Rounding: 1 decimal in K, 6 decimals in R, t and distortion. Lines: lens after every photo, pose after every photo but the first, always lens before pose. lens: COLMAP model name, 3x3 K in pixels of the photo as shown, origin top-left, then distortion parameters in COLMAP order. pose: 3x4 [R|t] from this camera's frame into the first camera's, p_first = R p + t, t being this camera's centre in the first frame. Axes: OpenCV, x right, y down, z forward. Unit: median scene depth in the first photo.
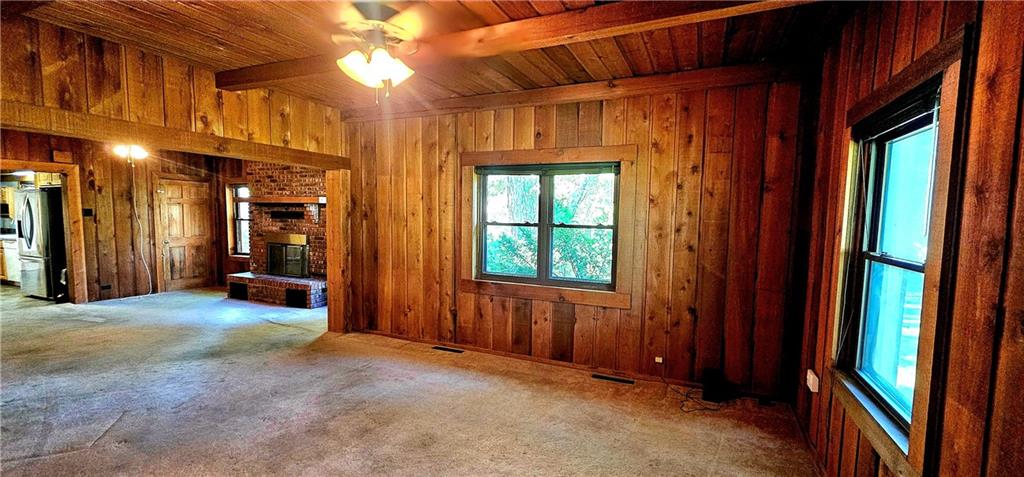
lens RADIAL K [[416.7, 0, 515.8], [0, 416.7, 245.8], [0, 0, 1]] dist [-0.000781, -0.000040]
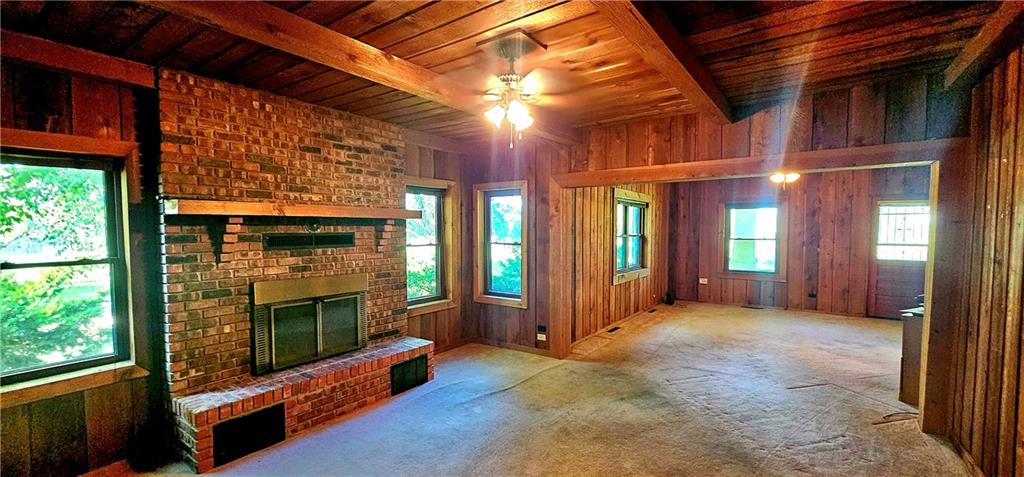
lens RADIAL K [[416.7, 0, 515.8], [0, 416.7, 245.8], [0, 0, 1]] dist [-0.000781, -0.000040]
pose [[0.201338, -0.051262, 0.978180, -1.027196], [0.085143, 0.995766, 0.034658, -0.065965], [-0.975814, 0.076307, 0.204850, 0.670738]]
